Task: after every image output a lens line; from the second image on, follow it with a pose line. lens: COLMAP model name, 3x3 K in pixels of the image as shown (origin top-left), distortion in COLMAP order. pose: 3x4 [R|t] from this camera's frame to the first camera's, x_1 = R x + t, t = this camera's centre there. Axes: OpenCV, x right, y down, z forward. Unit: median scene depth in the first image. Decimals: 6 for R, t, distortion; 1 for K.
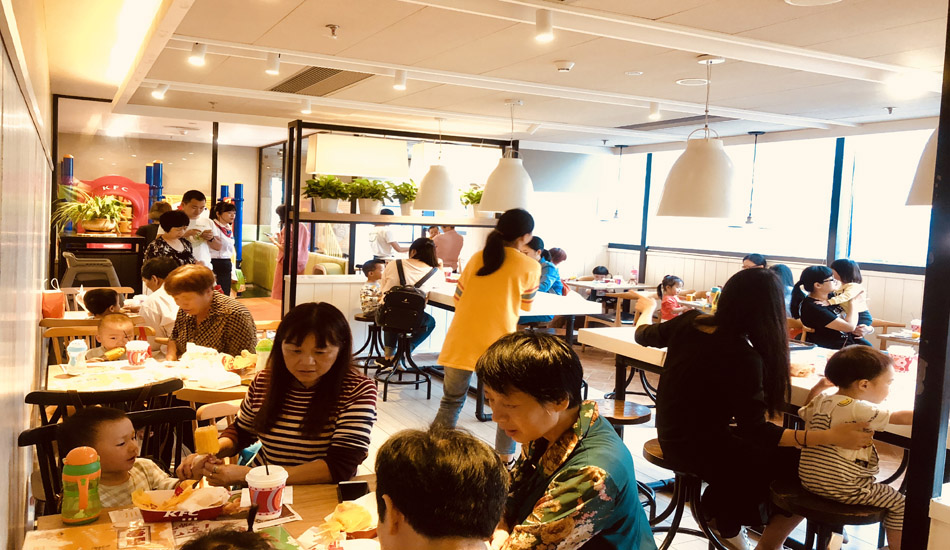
lens RADIAL K [[793.3, 0, 475.0], [0, 793.3, 275.0], [0, 0, 1]] dist [-0.083188, -0.000292]
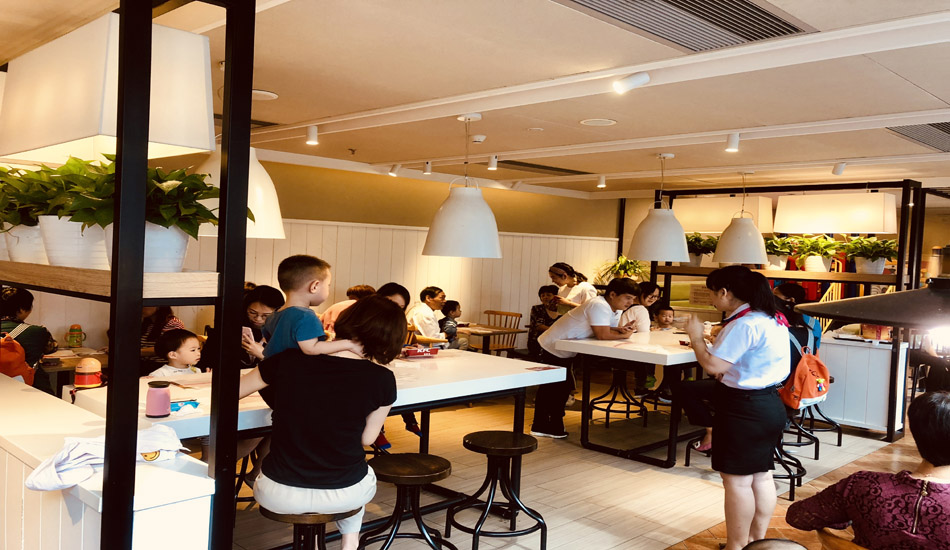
lens RADIAL K [[793.3, 0, 475.0], [0, 793.3, 275.0], [0, 0, 1]] dist [-0.083188, -0.000292]
pose [[0.311172, -0.011866, -0.950280, 0.807157], [-0.089101, 0.995153, -0.041603, 0.006719], [0.946168, 0.097617, 0.308606, 0.372910]]
